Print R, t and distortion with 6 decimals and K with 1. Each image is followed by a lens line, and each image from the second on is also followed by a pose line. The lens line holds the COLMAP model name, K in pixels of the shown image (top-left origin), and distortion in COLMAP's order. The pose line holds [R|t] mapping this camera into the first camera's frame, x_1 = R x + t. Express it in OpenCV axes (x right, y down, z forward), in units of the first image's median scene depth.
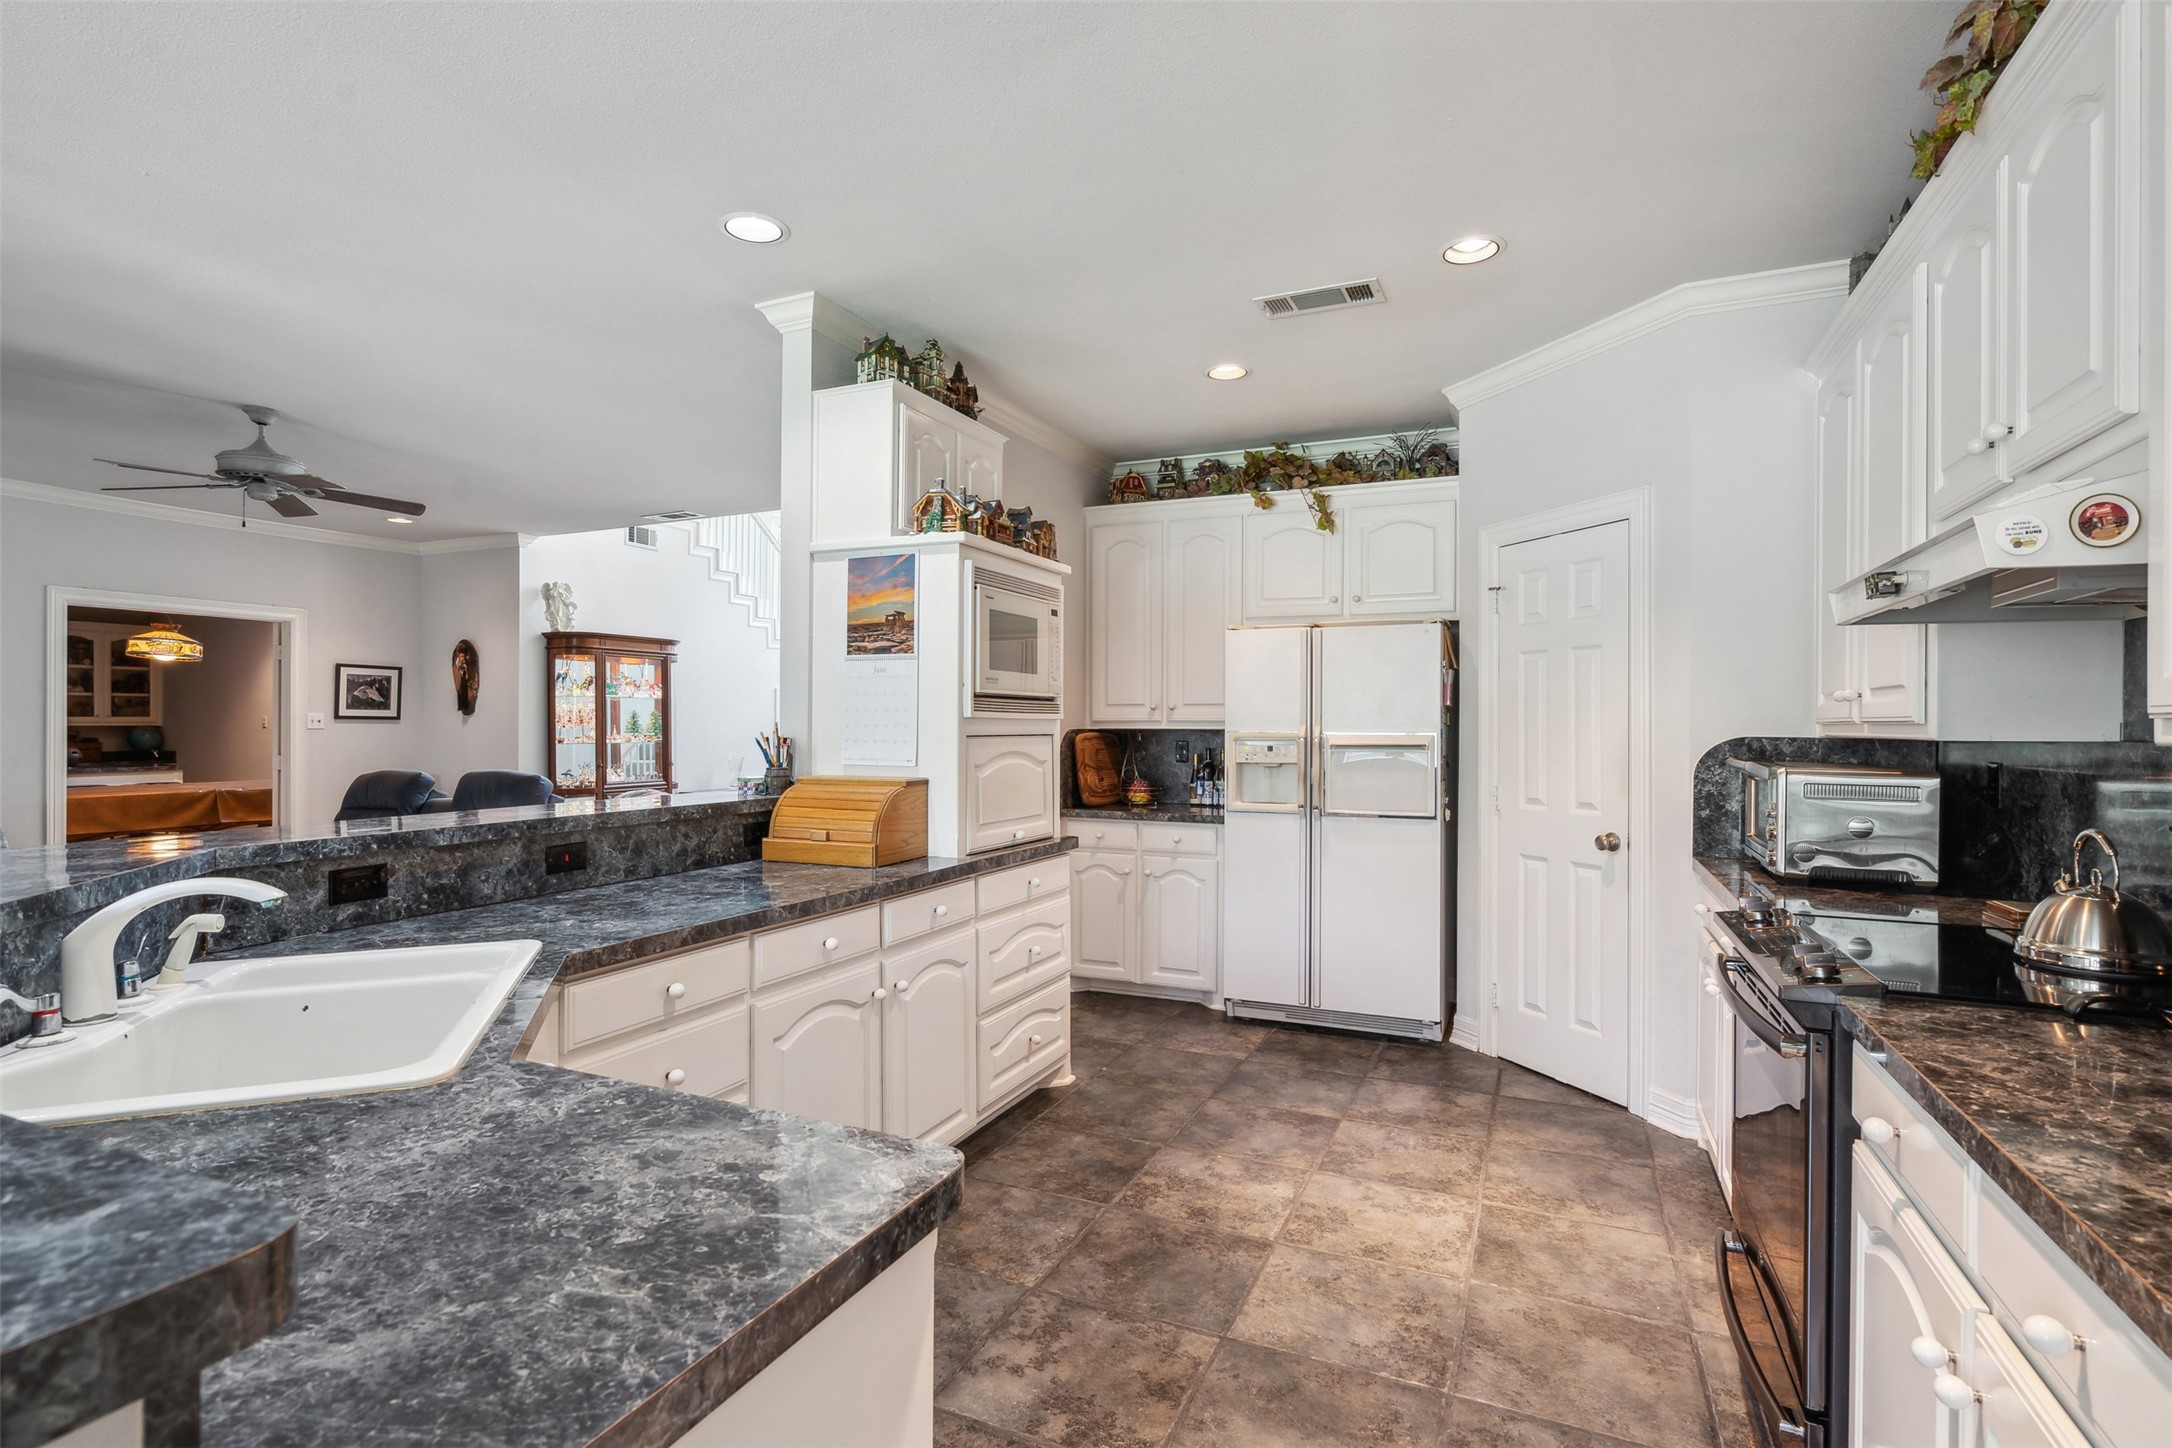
lens RADIAL K [[1033.4, 0, 1077.6], [0, 1033.4, 727.7], [0, 0, 1]] dist [-0.013305, -0.000374]
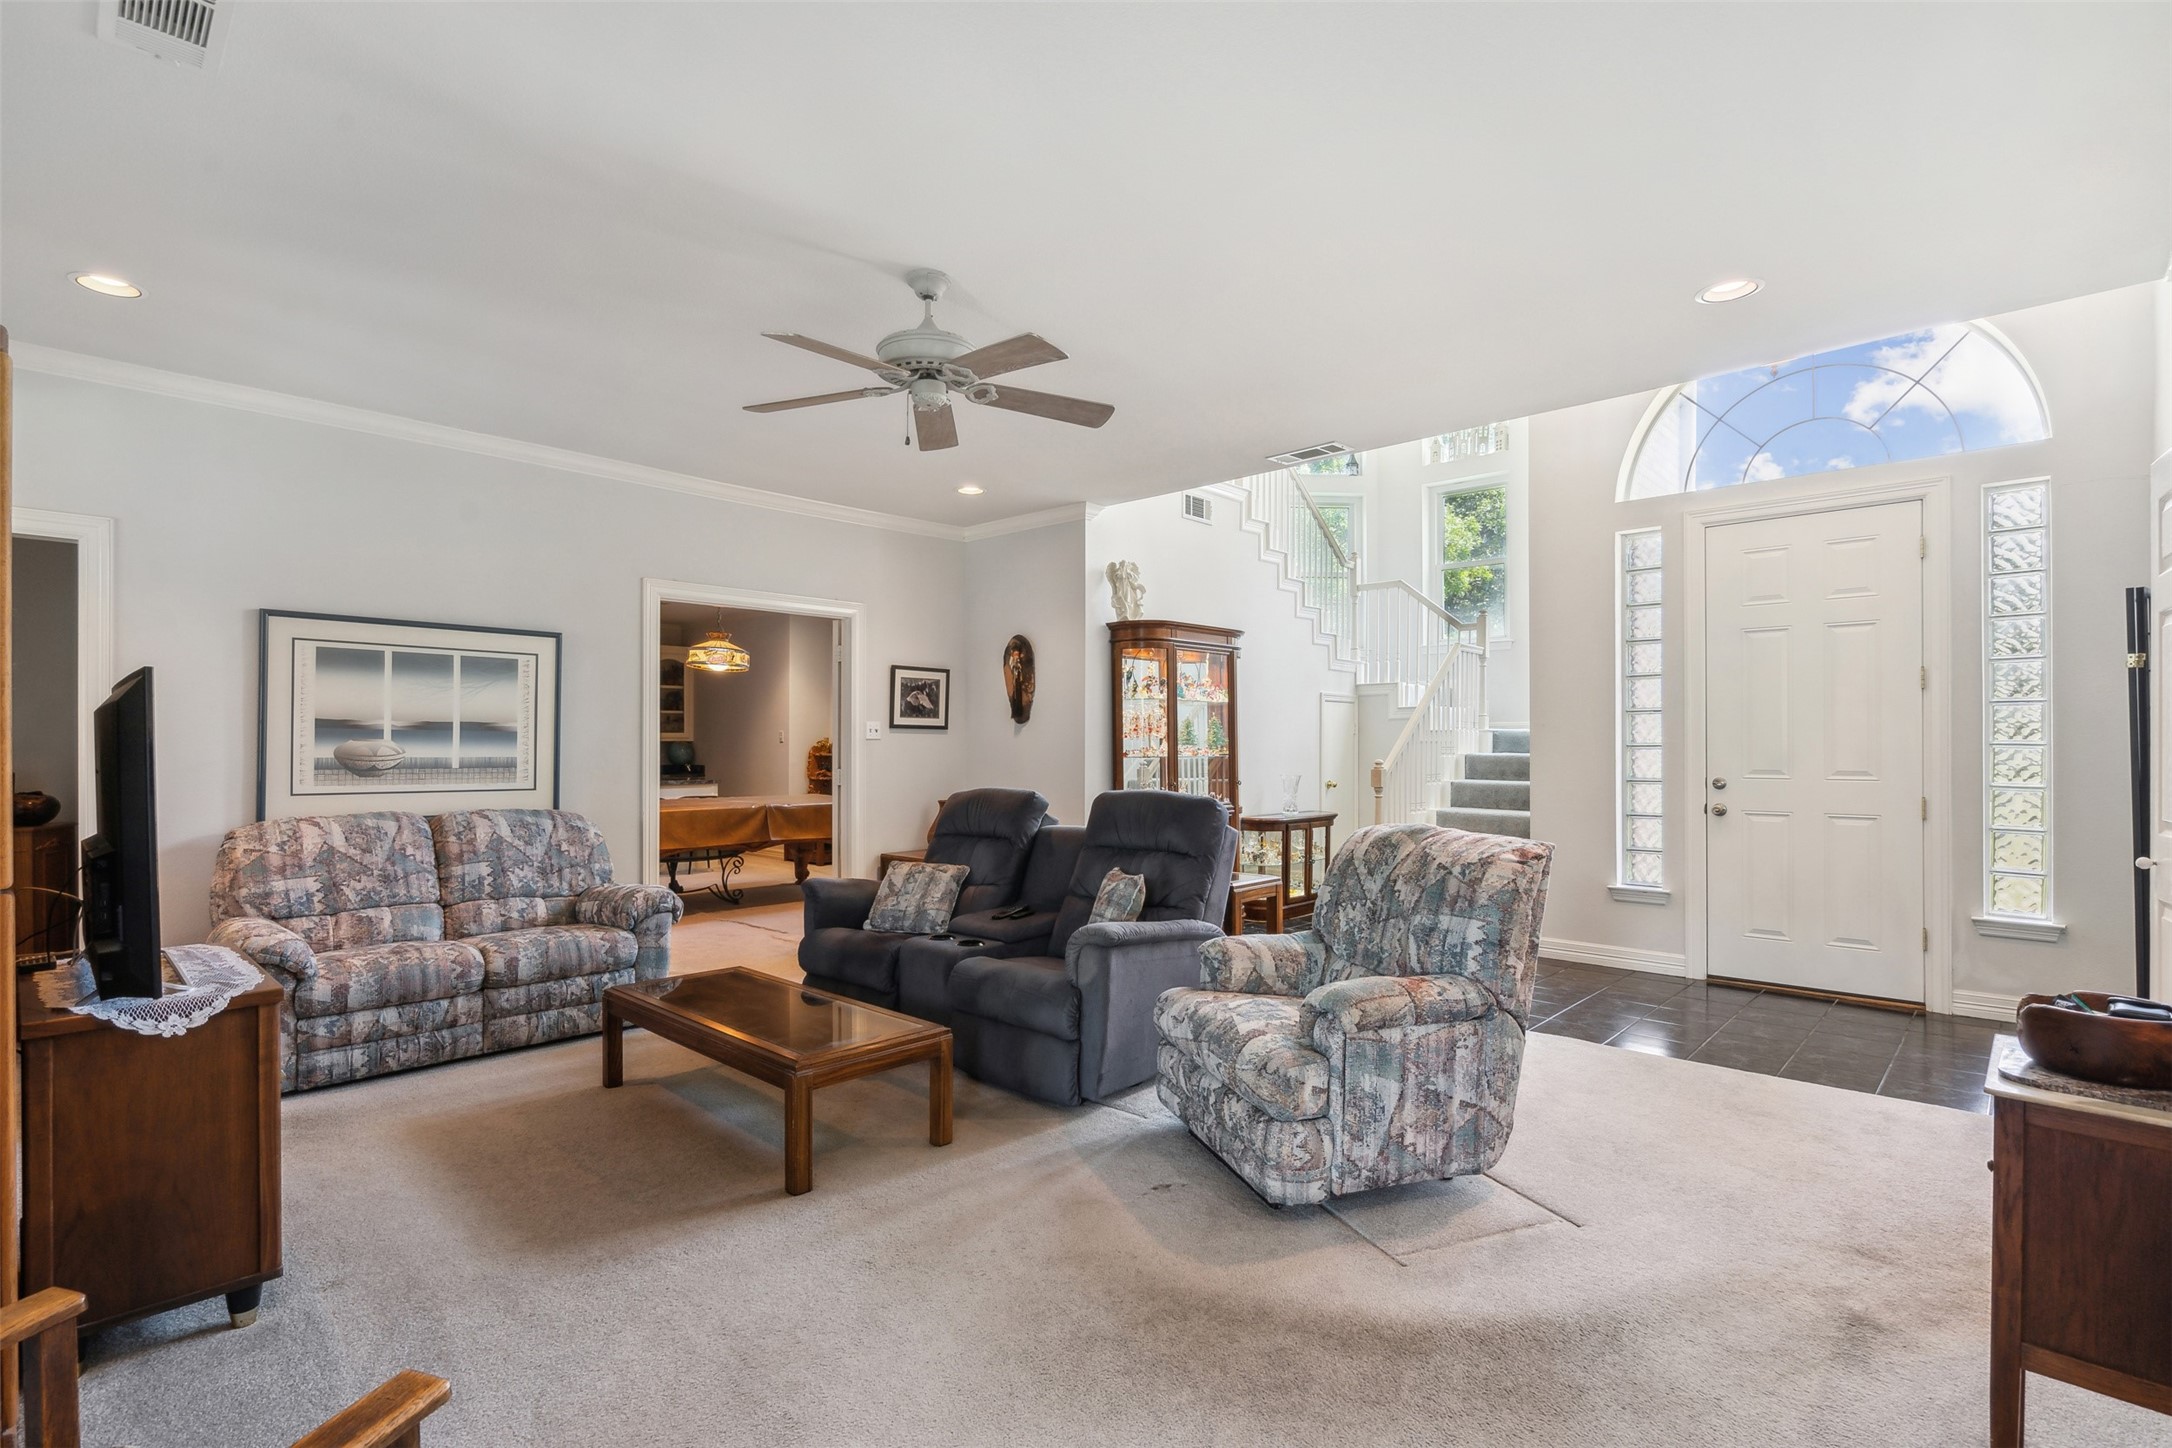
lens RADIAL K [[1014.2, 0, 1075.5], [0, 1014.2, 739.0], [0, 0, 1]] dist [-0.035958, 0.018560]
pose [[0.944690, -0.004768, -0.327931, -0.275347], [0.002104, 0.999962, -0.008476, 0.008110], [0.327959, 0.007318, 0.944664, 0.219943]]
